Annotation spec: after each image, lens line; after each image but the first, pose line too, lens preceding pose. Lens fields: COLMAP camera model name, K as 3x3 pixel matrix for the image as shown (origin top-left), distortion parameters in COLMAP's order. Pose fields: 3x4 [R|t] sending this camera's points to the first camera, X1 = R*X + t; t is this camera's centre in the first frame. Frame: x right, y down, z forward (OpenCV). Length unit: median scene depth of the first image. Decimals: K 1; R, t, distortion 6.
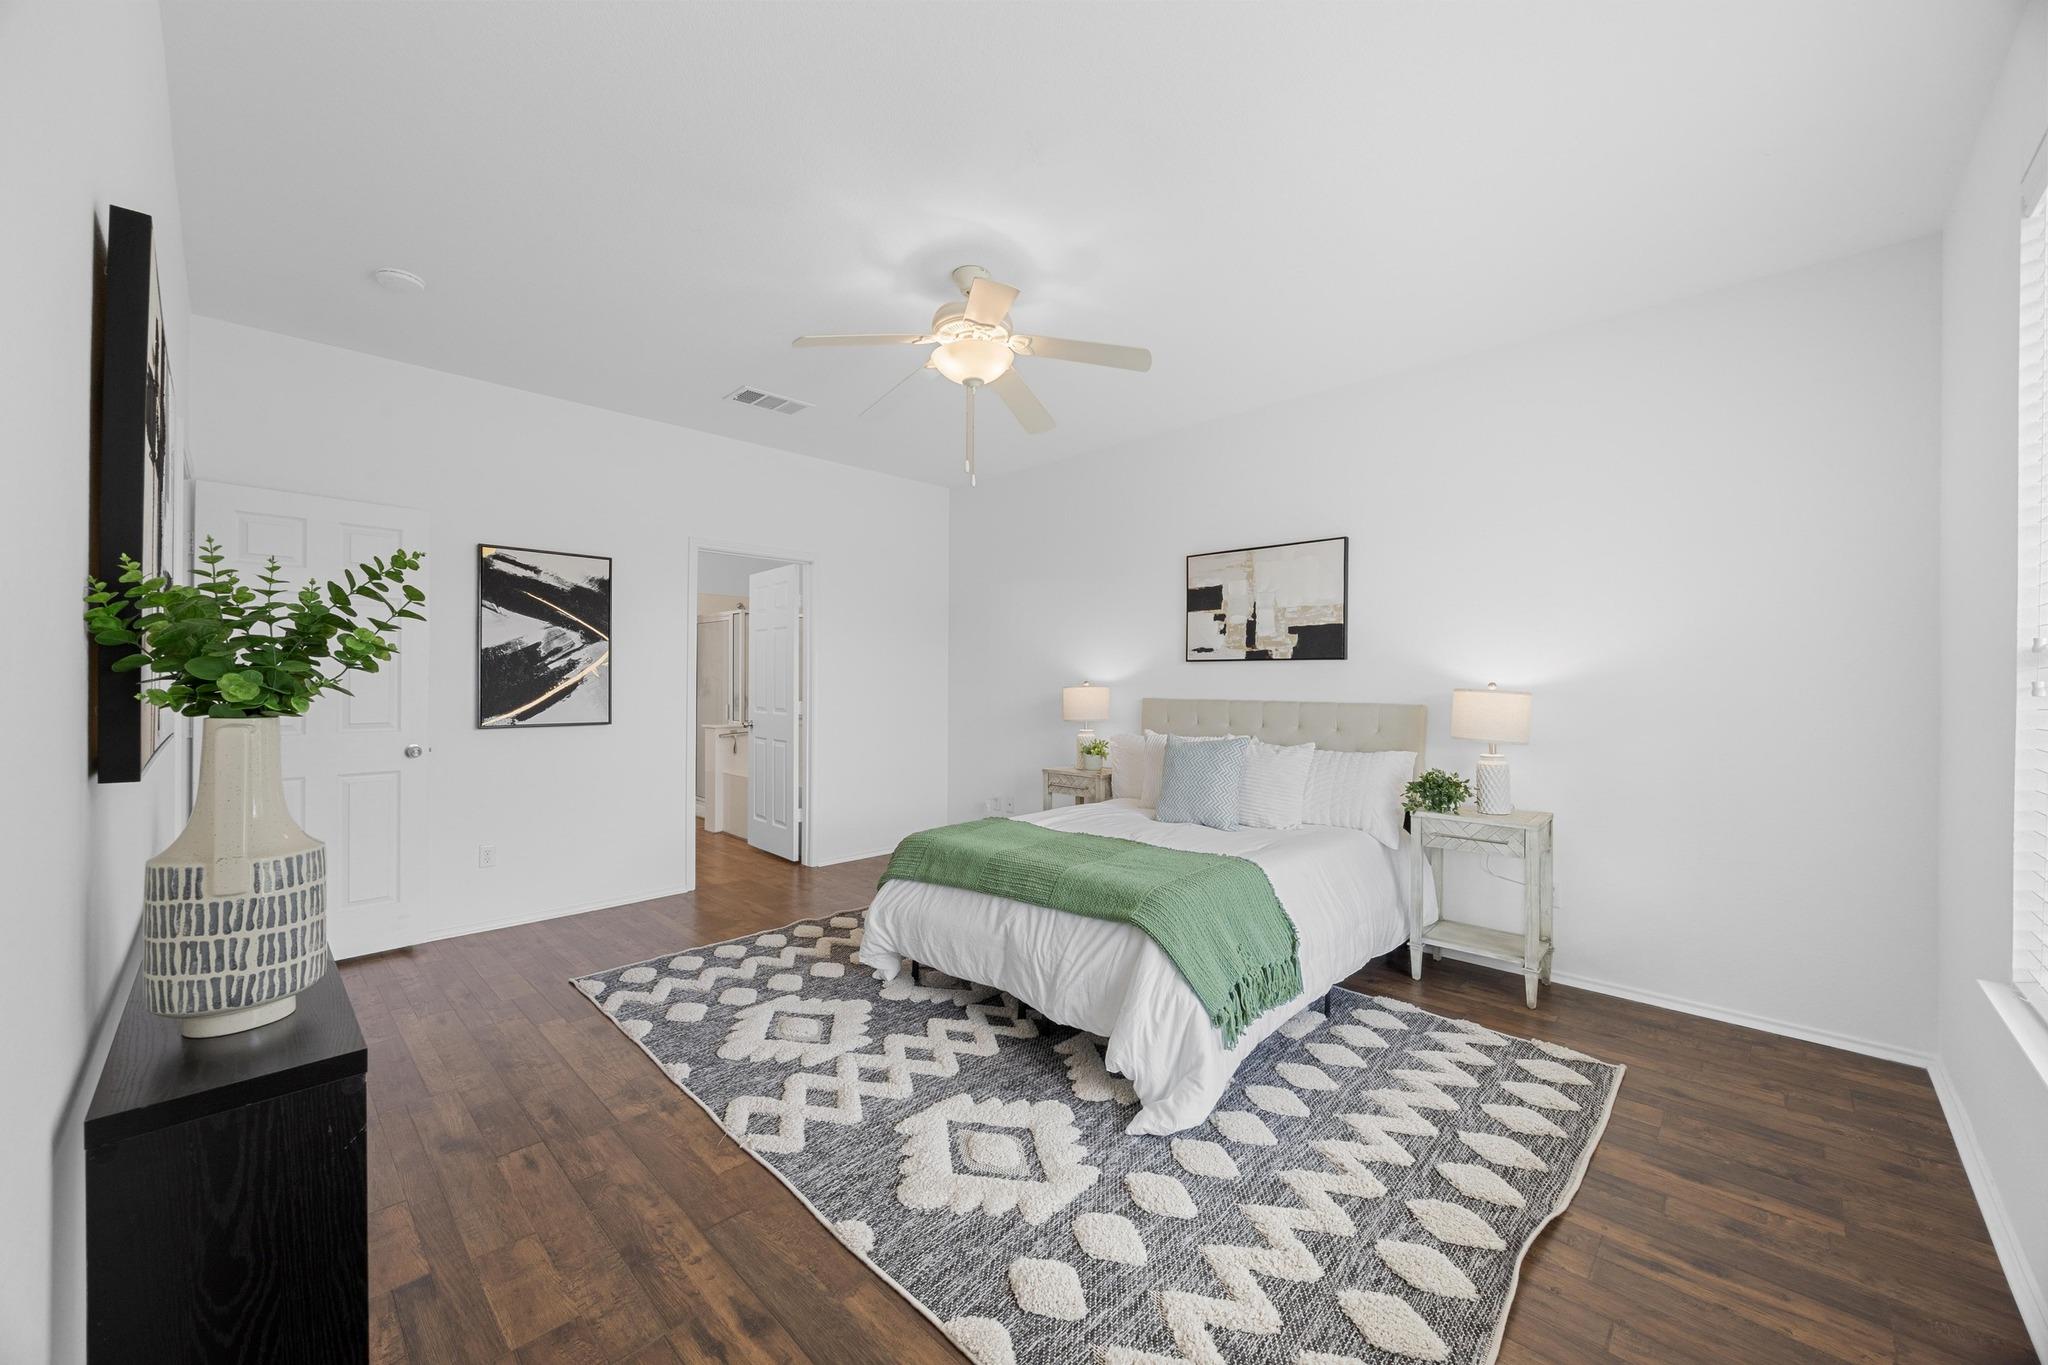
lens RADIAL K [[777.0, 0, 1021.1], [0, 777.0, 679.3], [0, 0, 1]] dist [-0.003626, 0.000383]
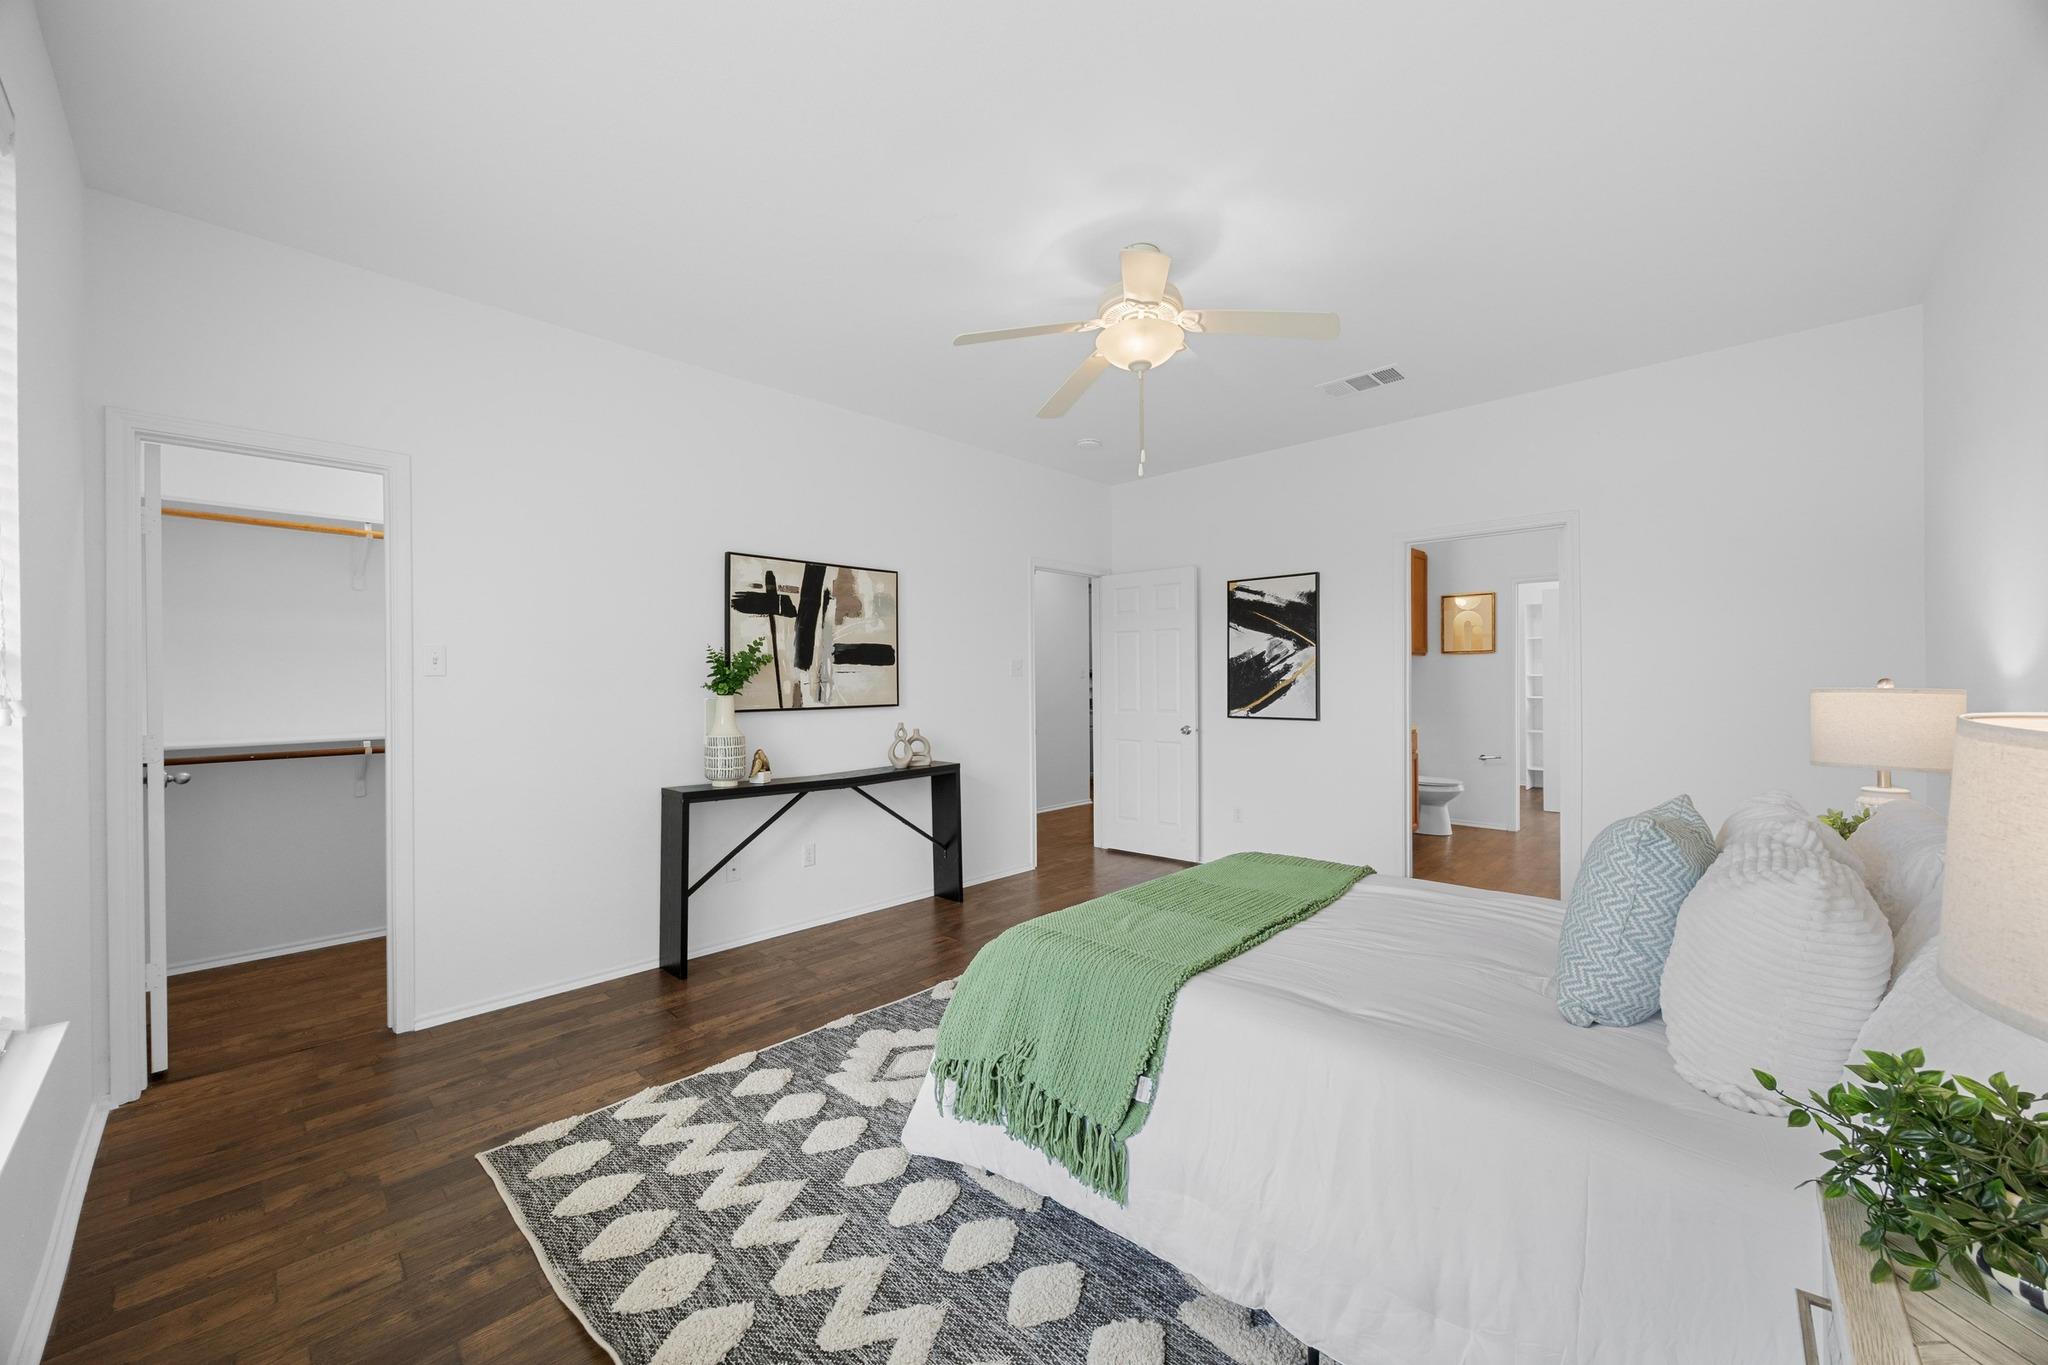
lens RADIAL K [[777.0, 0, 1024.5], [0, 777.0, 690.9], [0, 0, 1]] dist [-0.003626, 0.000383]
pose [[0.003687, 0.008751, -0.999955, 0.647597], [0.010312, 0.999908, 0.008789, 0.001060], [0.999940, -0.010344, 0.003596, 0.629431]]
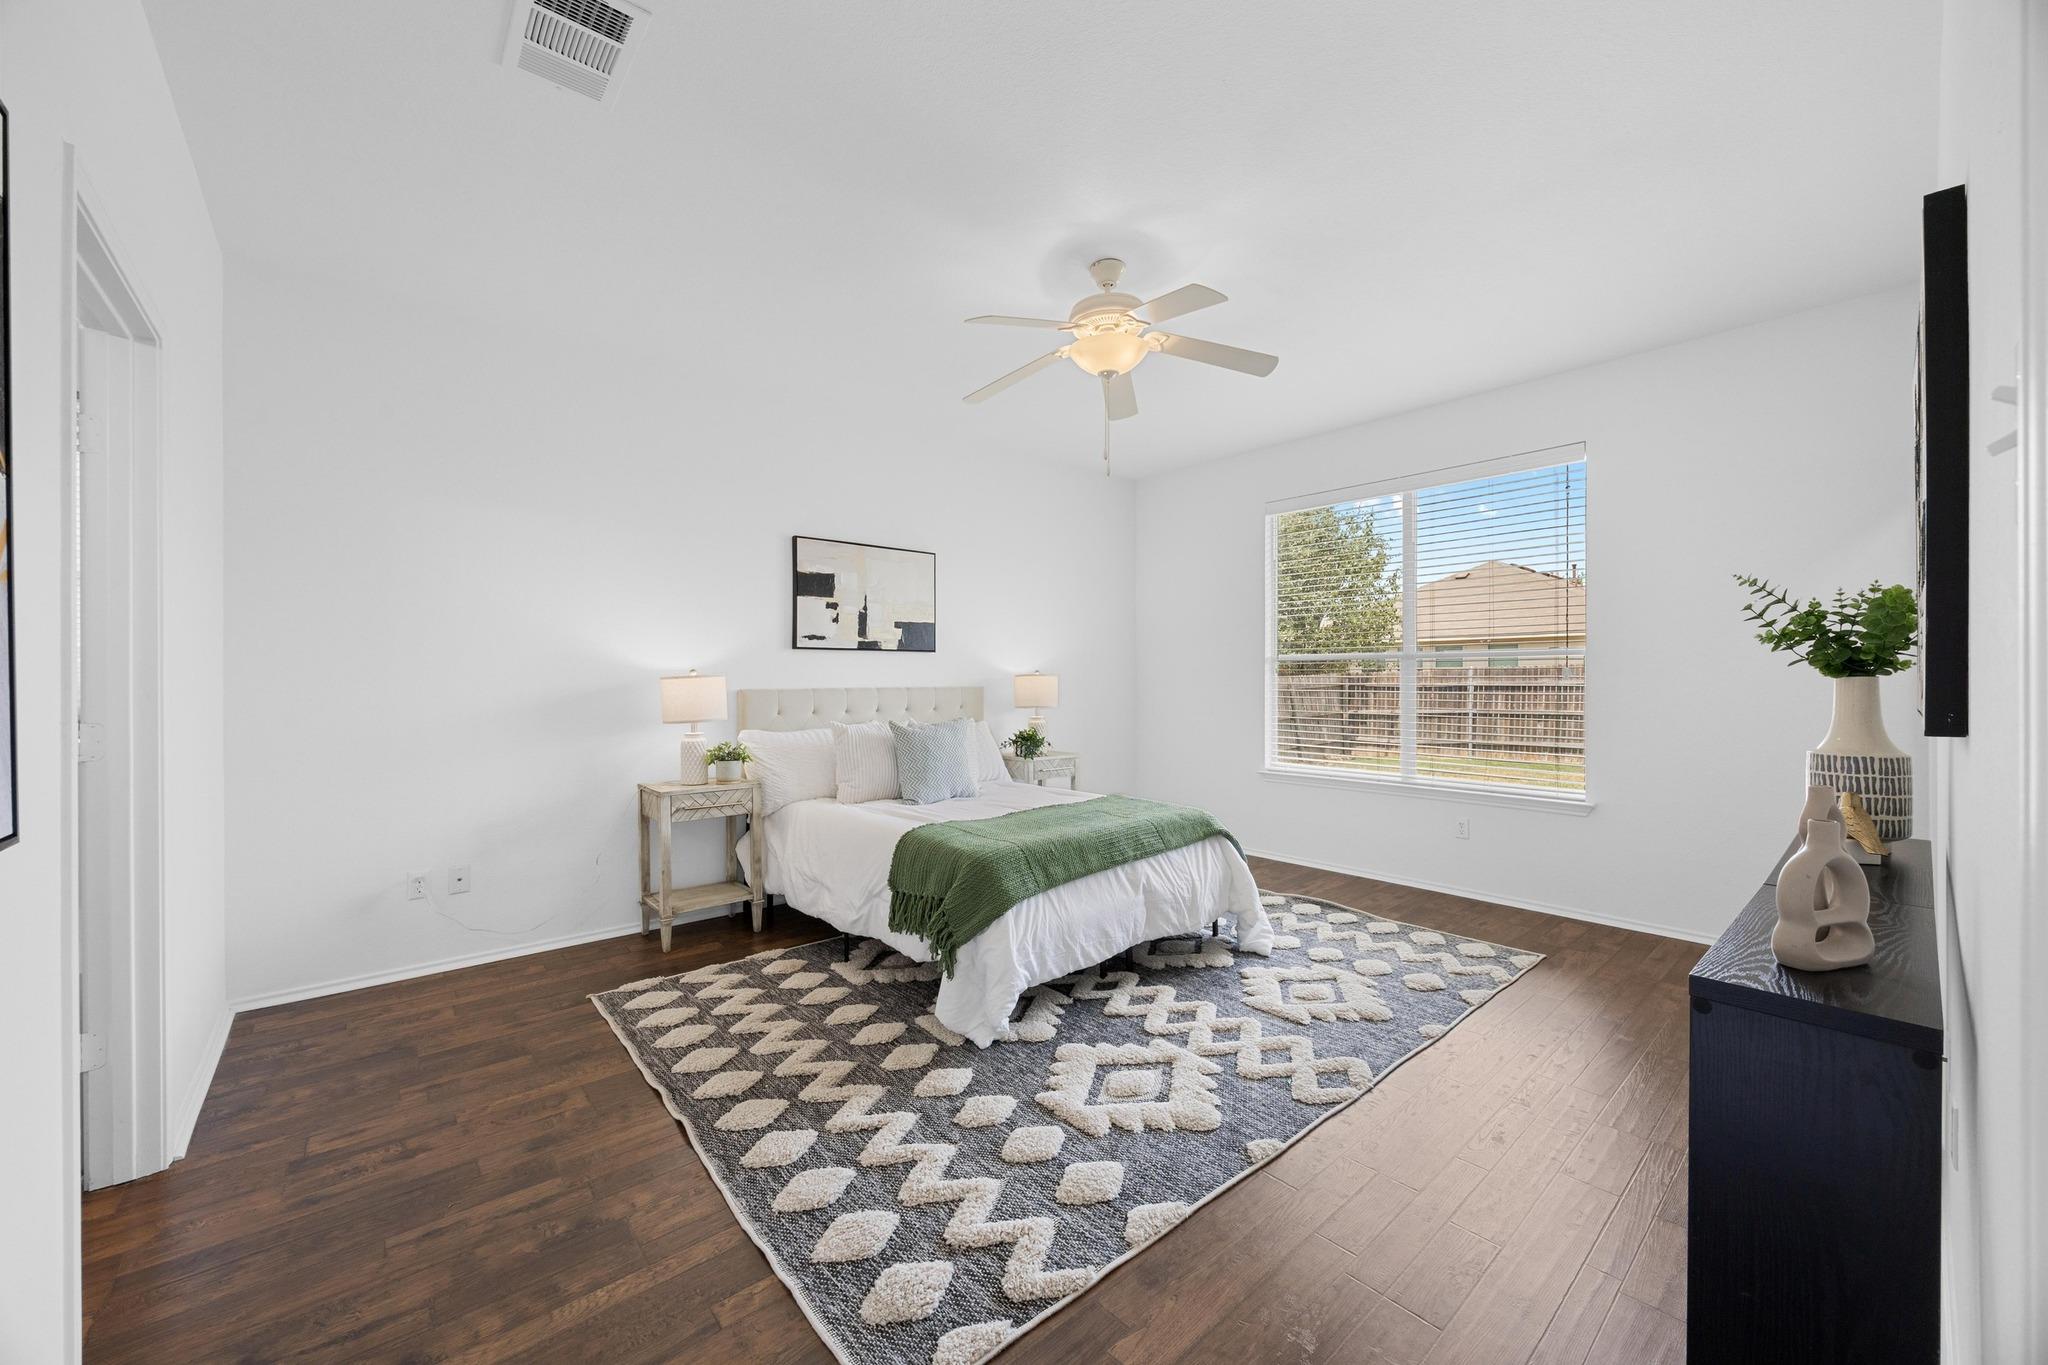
lens RADIAL K [[777.0, 0, 1023.4], [0, 777.0, 676.3], [0, 0, 1]] dist [-0.003626, 0.000383]
pose [[0.071585, 0.000114, 0.997434, -0.812458], [-0.000564, 1.000000, -0.000074, 0.012372], [-0.997434, -0.000557, 0.071585, 0.768650]]
